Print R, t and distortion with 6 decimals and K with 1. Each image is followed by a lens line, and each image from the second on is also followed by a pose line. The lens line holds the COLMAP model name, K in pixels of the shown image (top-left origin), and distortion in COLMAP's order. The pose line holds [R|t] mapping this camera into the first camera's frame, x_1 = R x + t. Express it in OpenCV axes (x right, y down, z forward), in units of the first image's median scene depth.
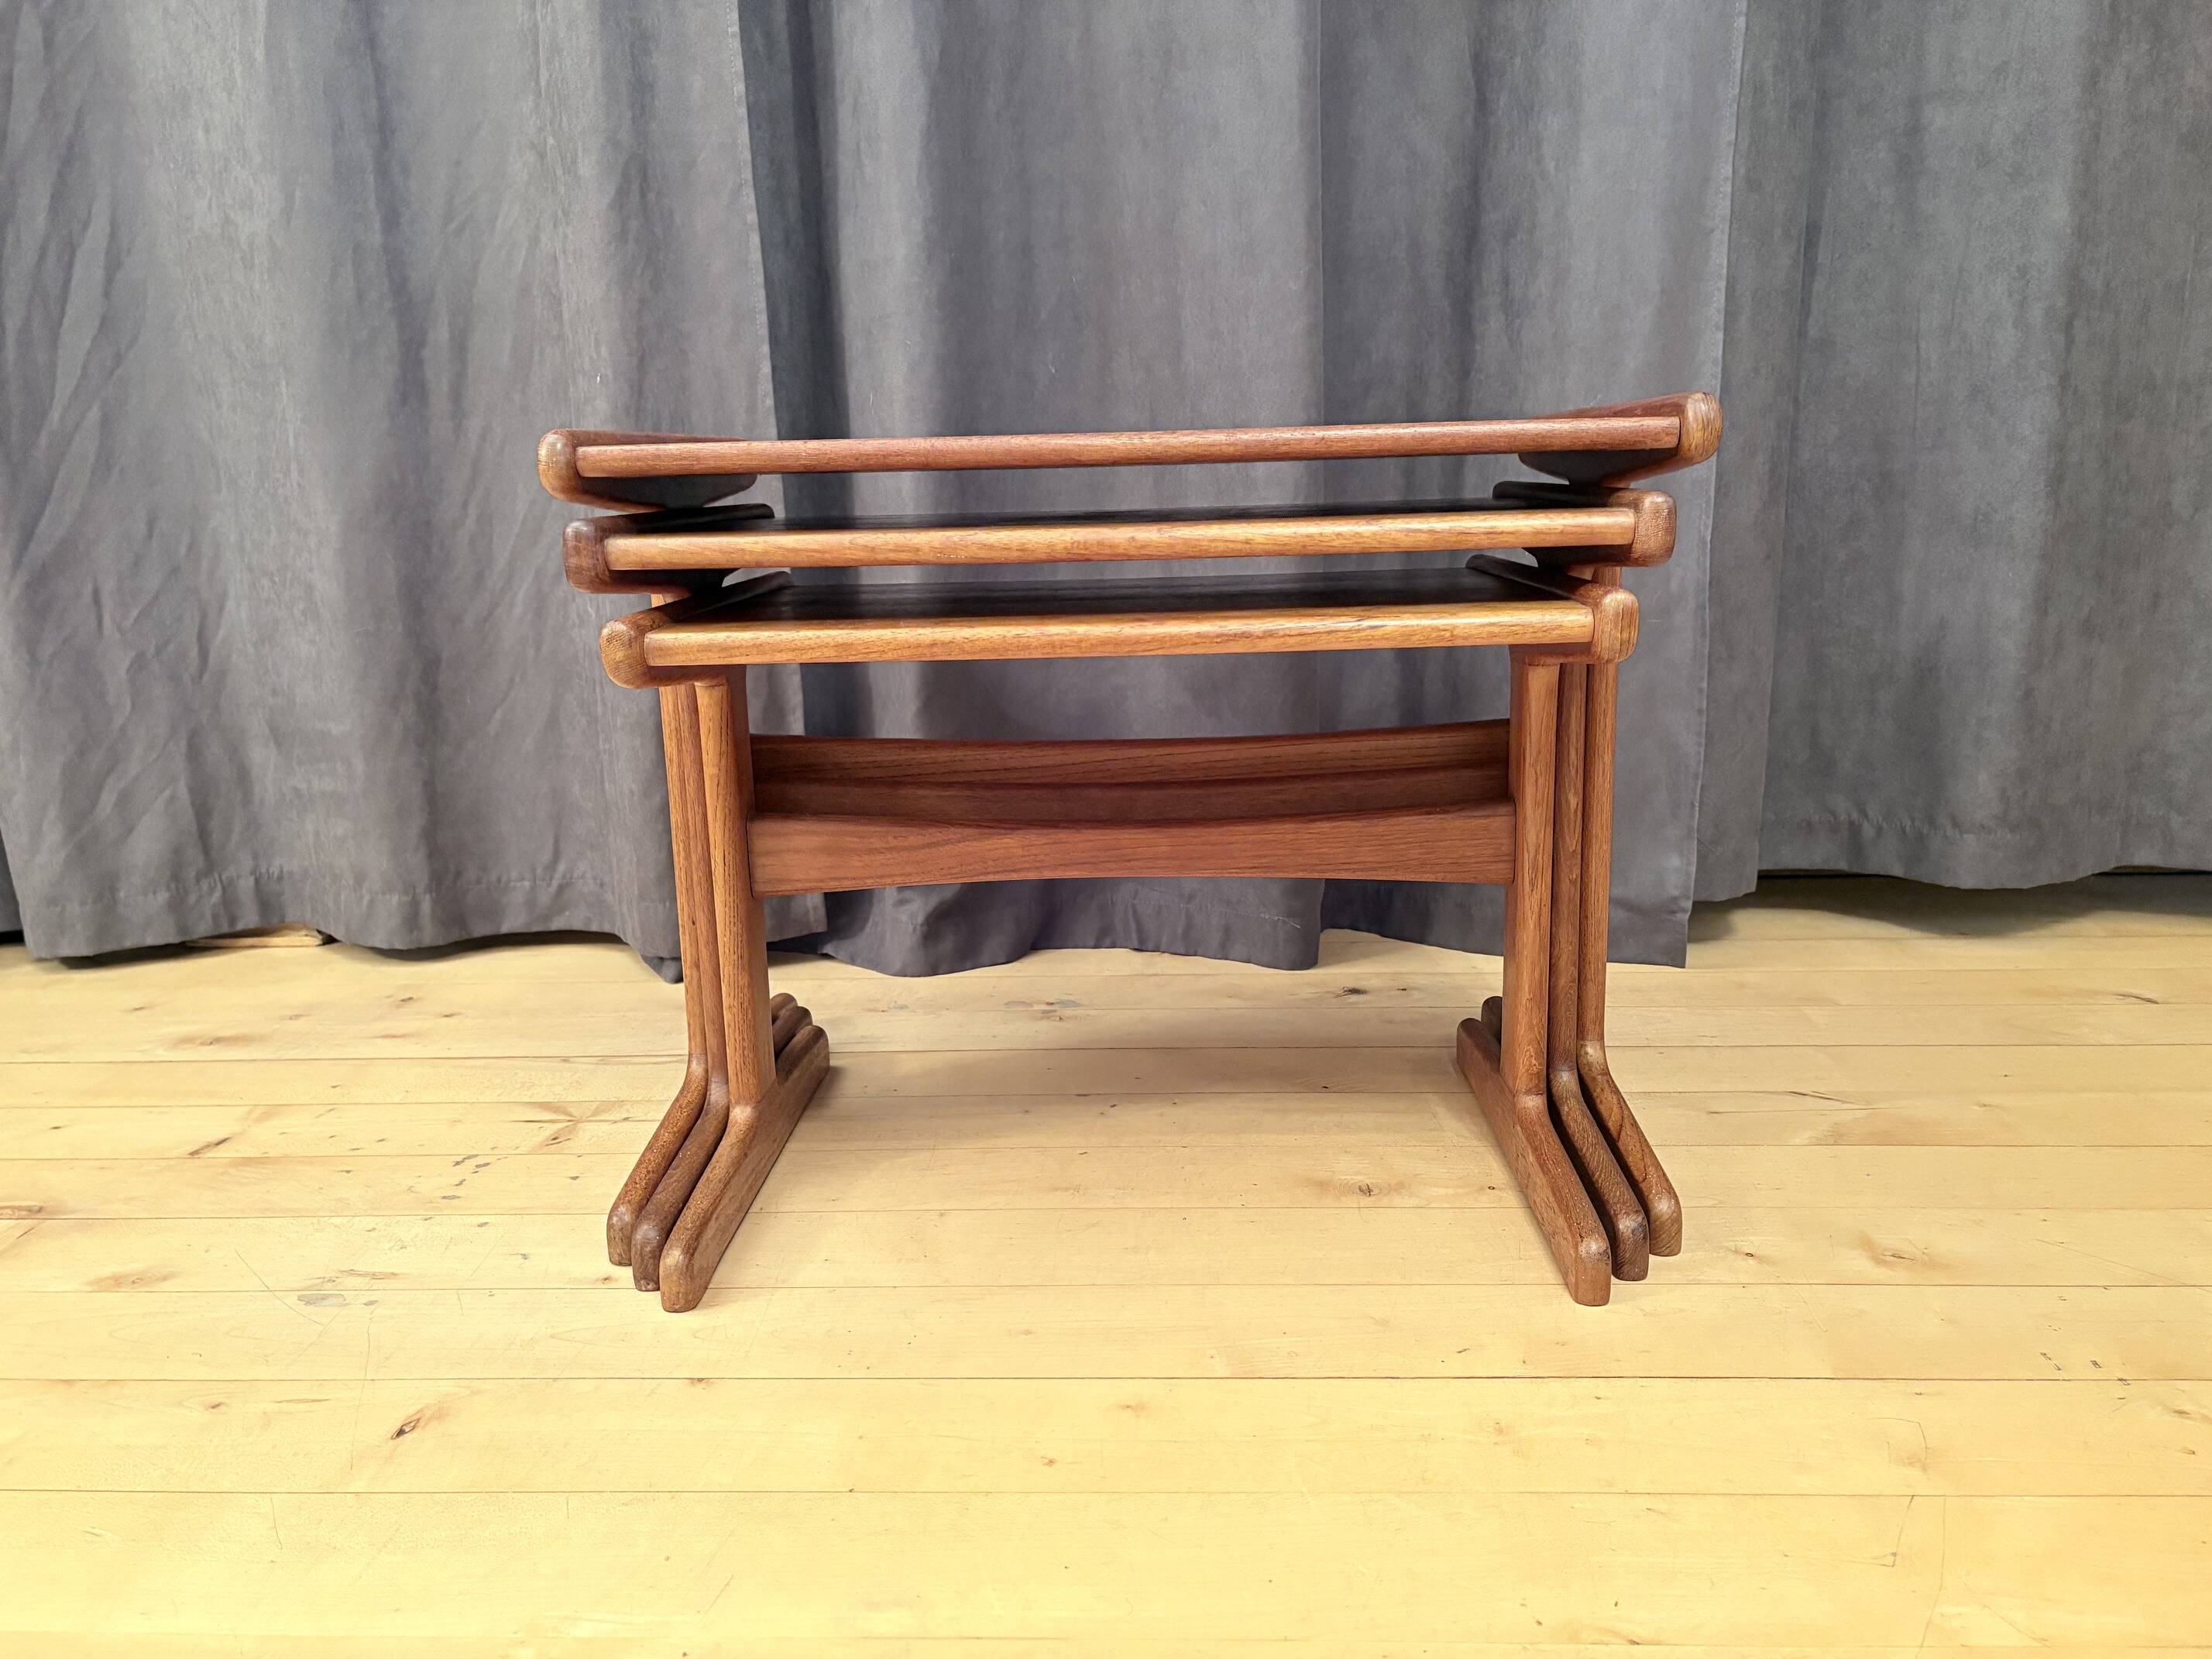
lens RADIAL K [[1679.2, 0, 1102.6], [0, 1679.2, 835.9], [0, 0, 1]] dist [0.042256, -0.045372]
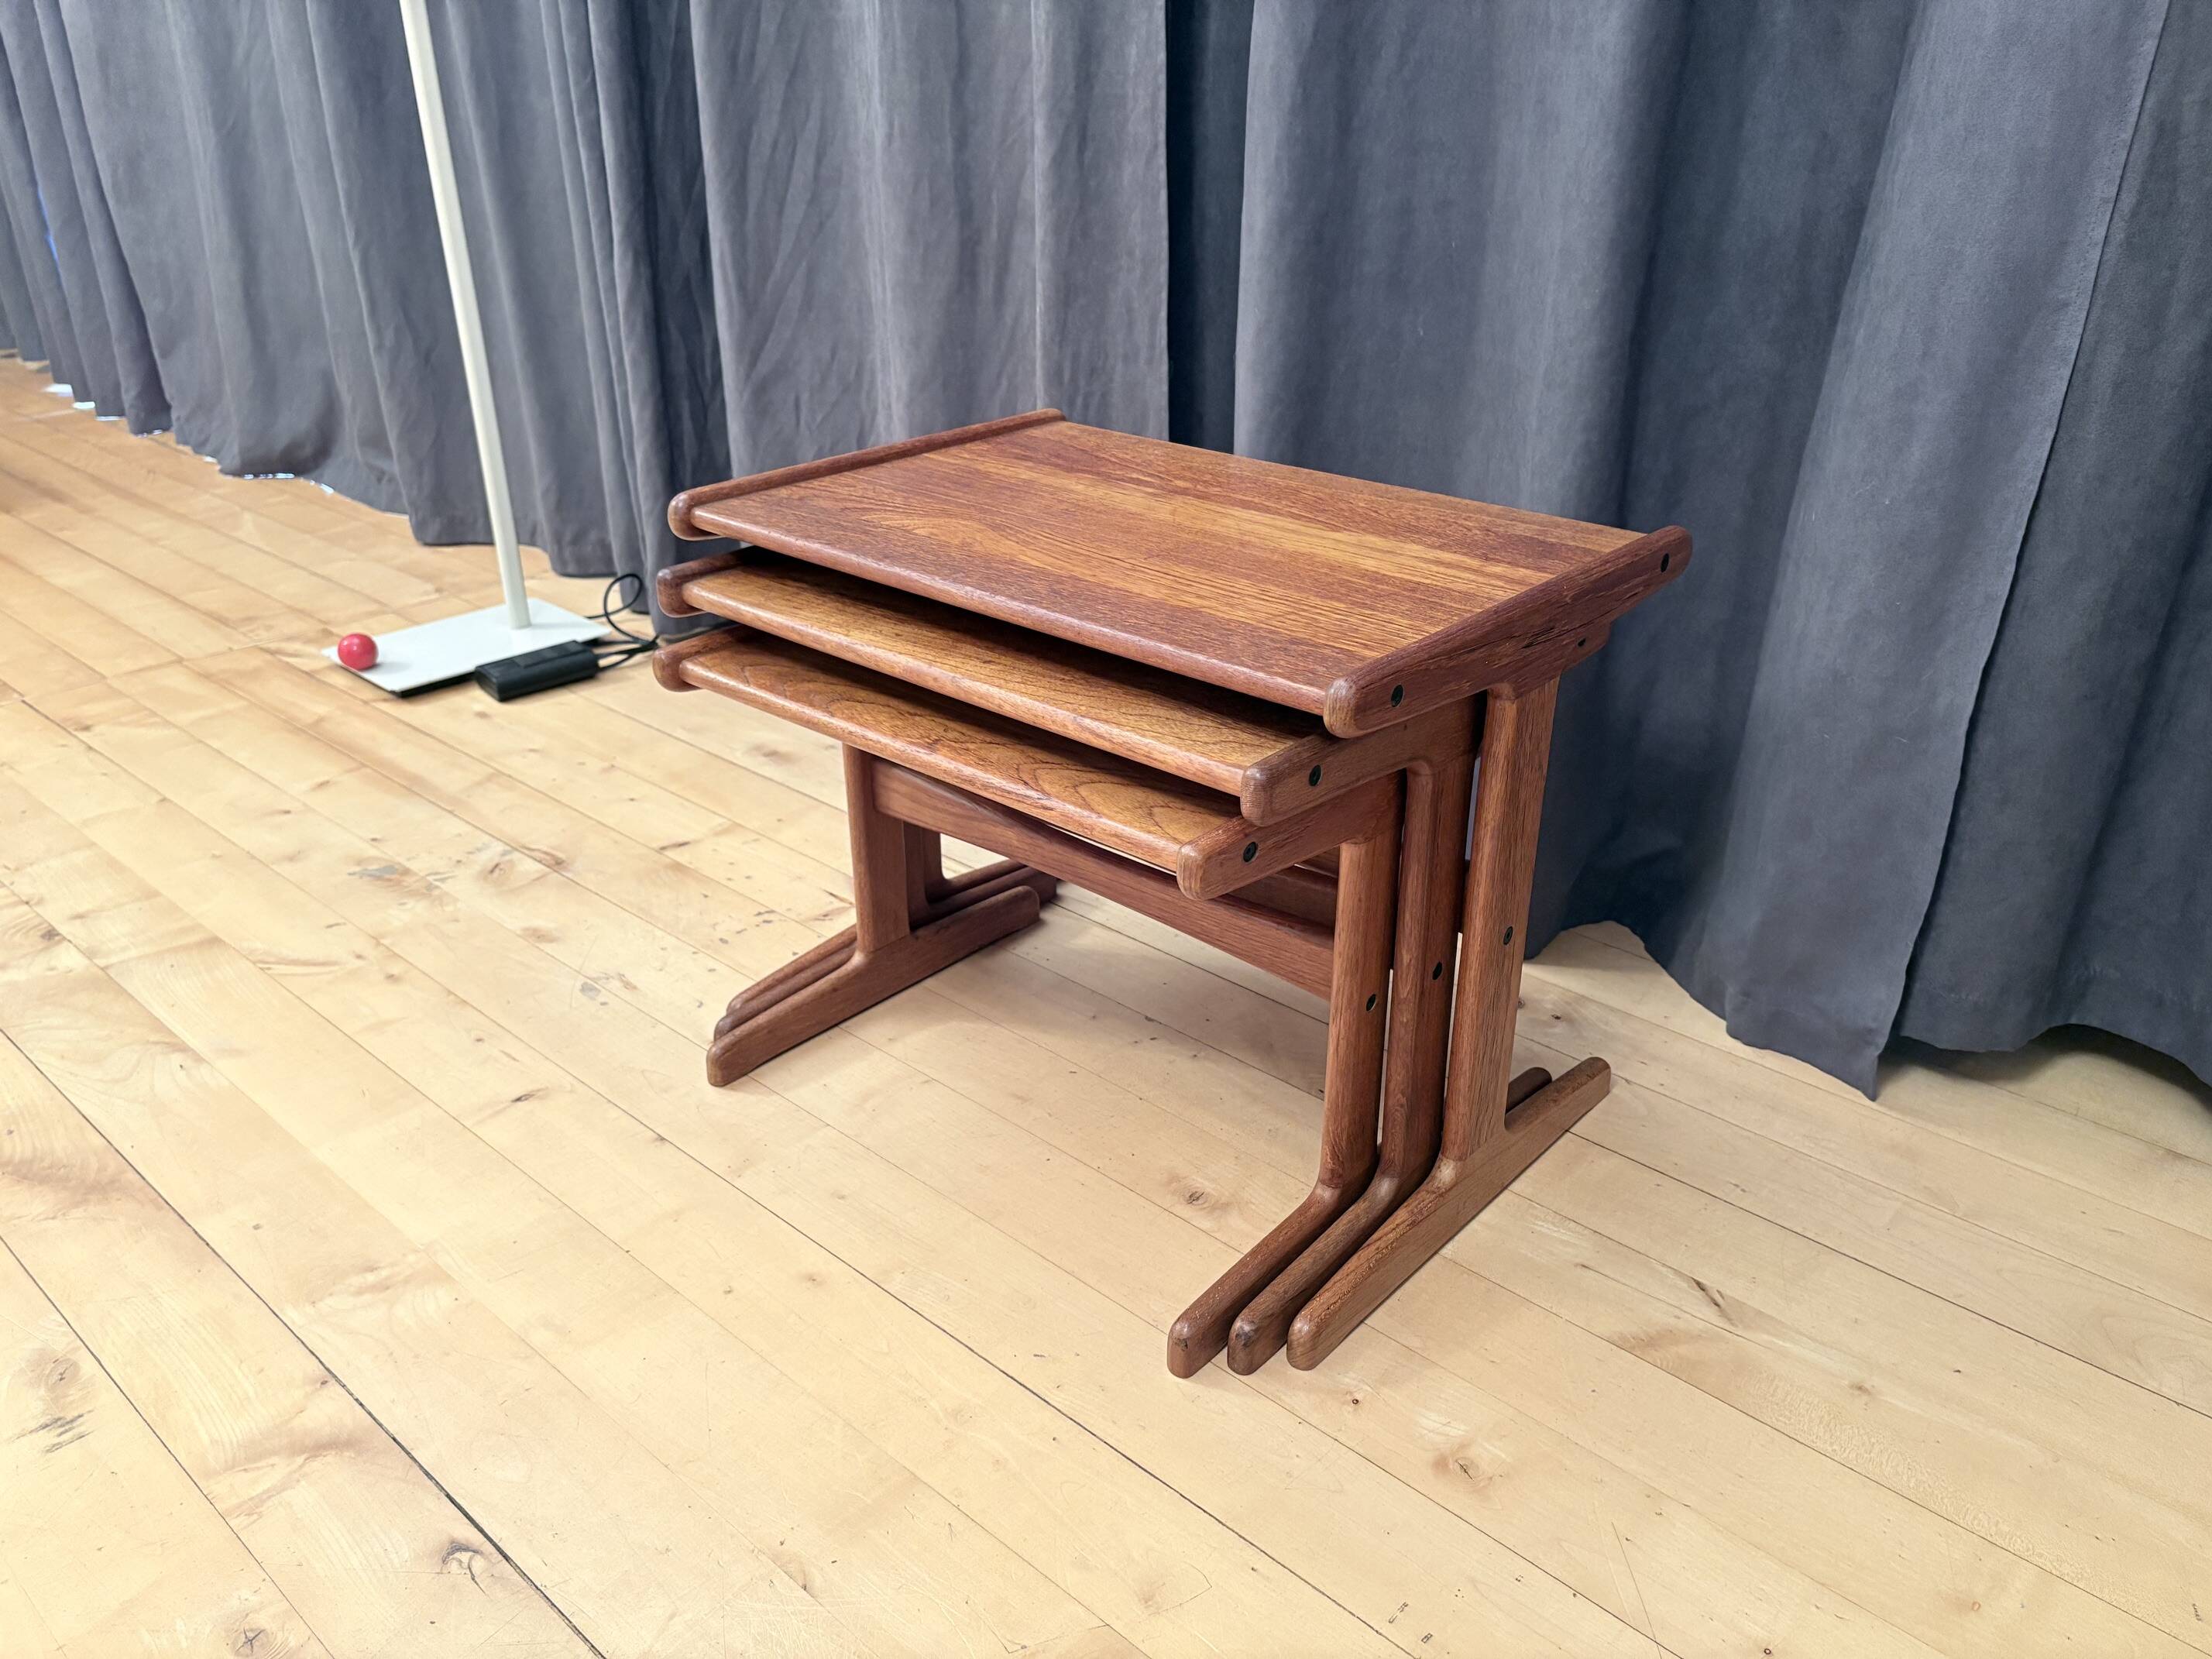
lens RADIAL K [[1690.4, 0, 1113.2], [0, 1690.4, 830.6], [0, 0, 1]] dist [0.020800, -0.006745]
pose [[0.771738, 0.298783, -0.561382, 0.500351], [-0.154960, 0.944501, 0.289664, -0.264407], [0.616772, -0.136553, 0.775207, 0.051195]]
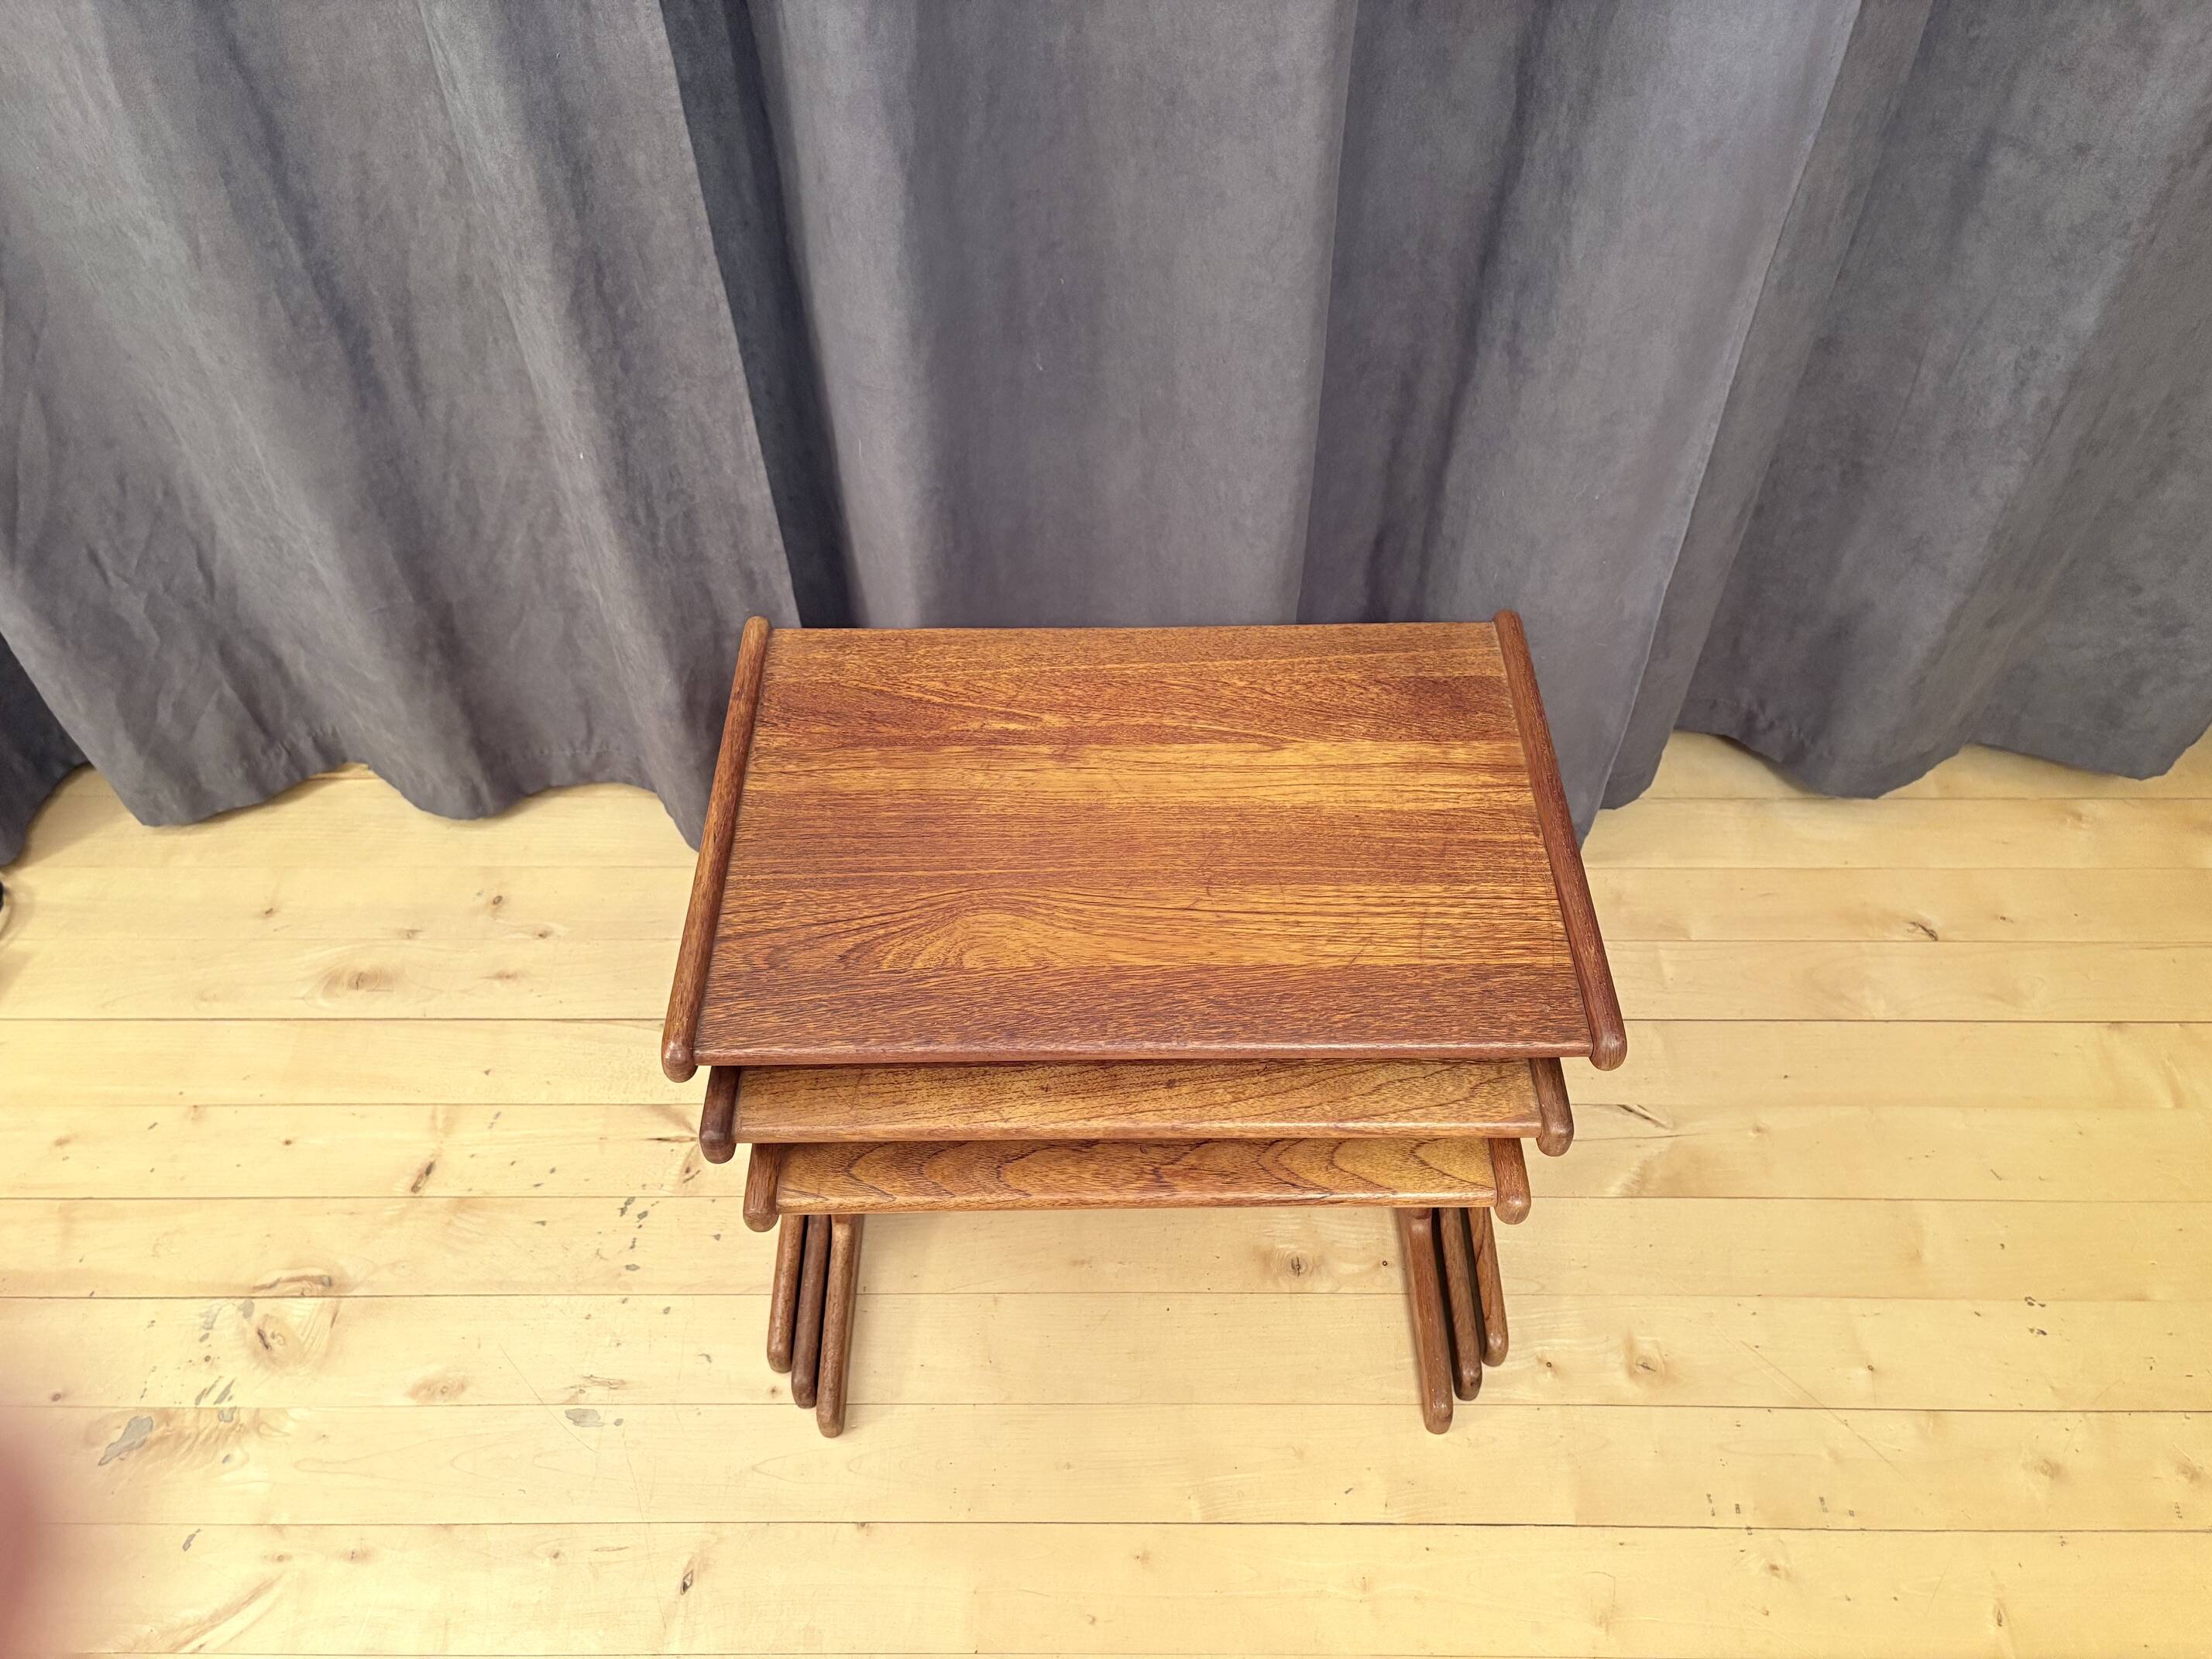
lens RADIAL K [[1685.7, 0, 1107.4], [0, 1685.7, 836.6], [0, 0, 1]] dist [0.034258, -0.034441]
pose [[0.998930, -0.019624, 0.041881, -0.037541], [-0.009236, 0.802655, 0.596372, -0.649071], [-0.045319, -0.596120, 0.801615, 0.064807]]
